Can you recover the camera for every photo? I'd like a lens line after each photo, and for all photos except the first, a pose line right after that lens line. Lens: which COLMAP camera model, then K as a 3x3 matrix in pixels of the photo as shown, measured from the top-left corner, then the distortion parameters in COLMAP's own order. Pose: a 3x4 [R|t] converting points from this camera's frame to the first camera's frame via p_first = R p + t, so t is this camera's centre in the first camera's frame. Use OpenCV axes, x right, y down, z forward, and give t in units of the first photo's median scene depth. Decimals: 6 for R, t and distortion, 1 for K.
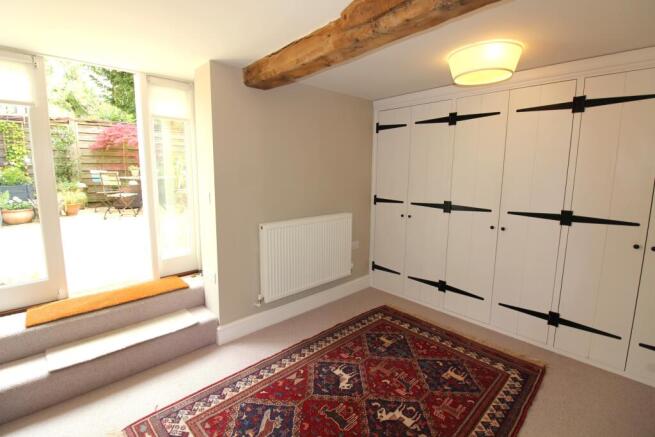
lens RADIAL K [[300.9, 0, 323.9], [0, 300.9, 211.5], [0, 0, 1]] dist [0.001146, -0.011403]
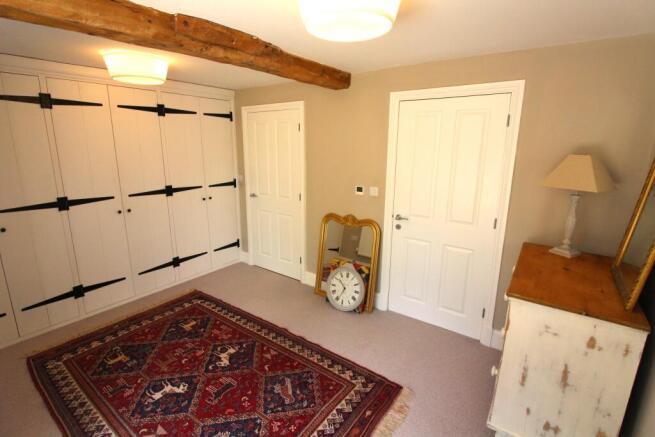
lens RADIAL K [[300.9, 0, 323.9], [0, 300.9, 211.5], [0, 0, 1]] dist [0.001146, -0.011403]
pose [[-0.179341, -0.221949, 0.958423, -0.777032], [0.125651, 0.961072, 0.246074, -0.156162], [-0.975730, 0.164558, -0.144471, 0.548552]]
